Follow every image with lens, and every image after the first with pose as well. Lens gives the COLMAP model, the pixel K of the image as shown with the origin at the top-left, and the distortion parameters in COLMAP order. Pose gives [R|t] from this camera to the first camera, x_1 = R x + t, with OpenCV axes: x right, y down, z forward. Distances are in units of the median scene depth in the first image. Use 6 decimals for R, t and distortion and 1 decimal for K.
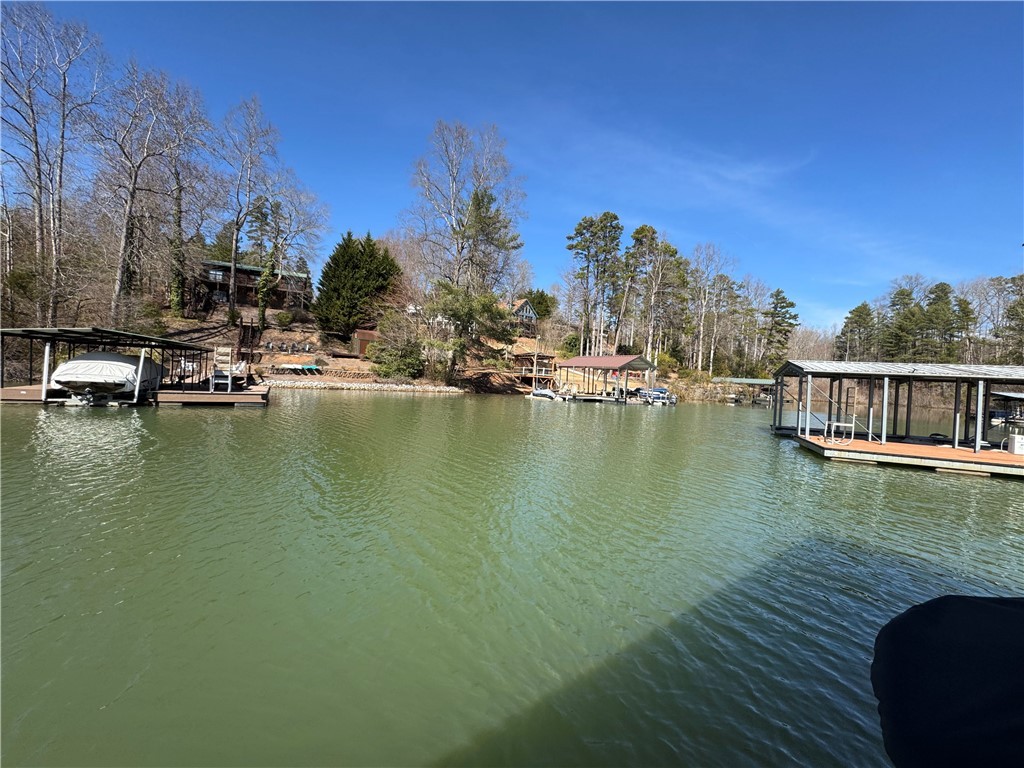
lens RADIAL K [[407.3, 0, 511.3], [0, 407.3, 382.5], [0, 0, 1]] dist [-0.002043, 0.000254]
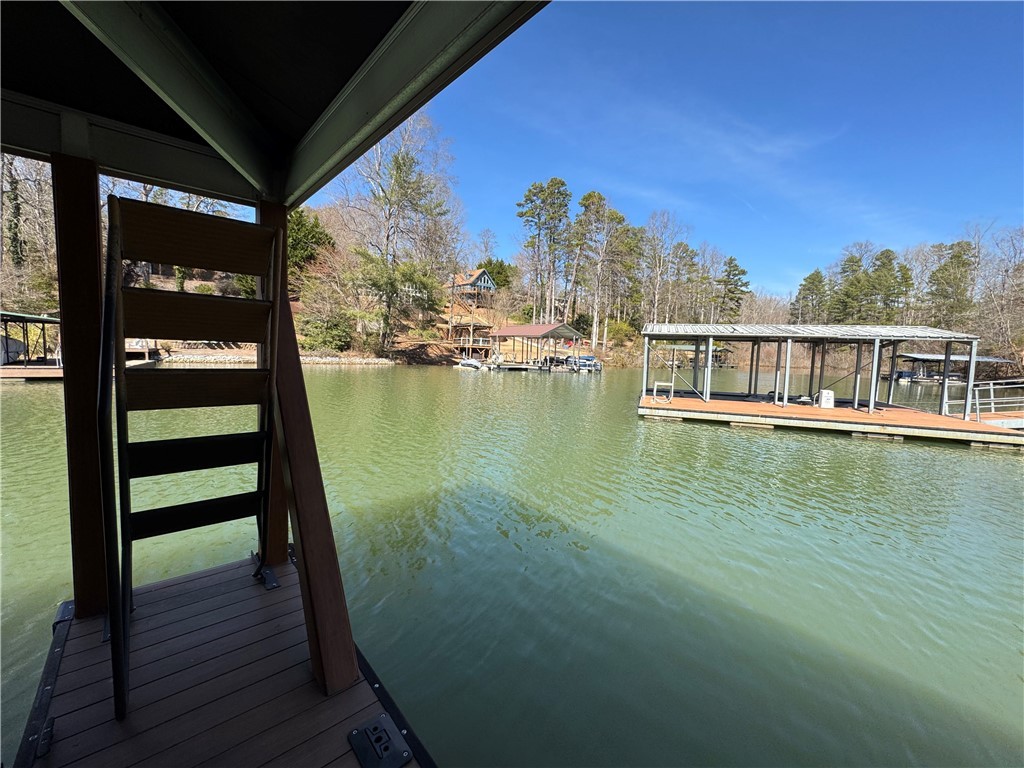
lens RADIAL K [[407.3, 0, 510.3], [0, 407.3, 380.7], [0, 0, 1]] dist [-0.002043, 0.000254]
pose [[0.998472, -0.022360, 0.050529, 0.100859], [0.019079, 0.997734, 0.064518, 0.005656], [-0.051857, -0.063456, 0.996636, -0.003531]]
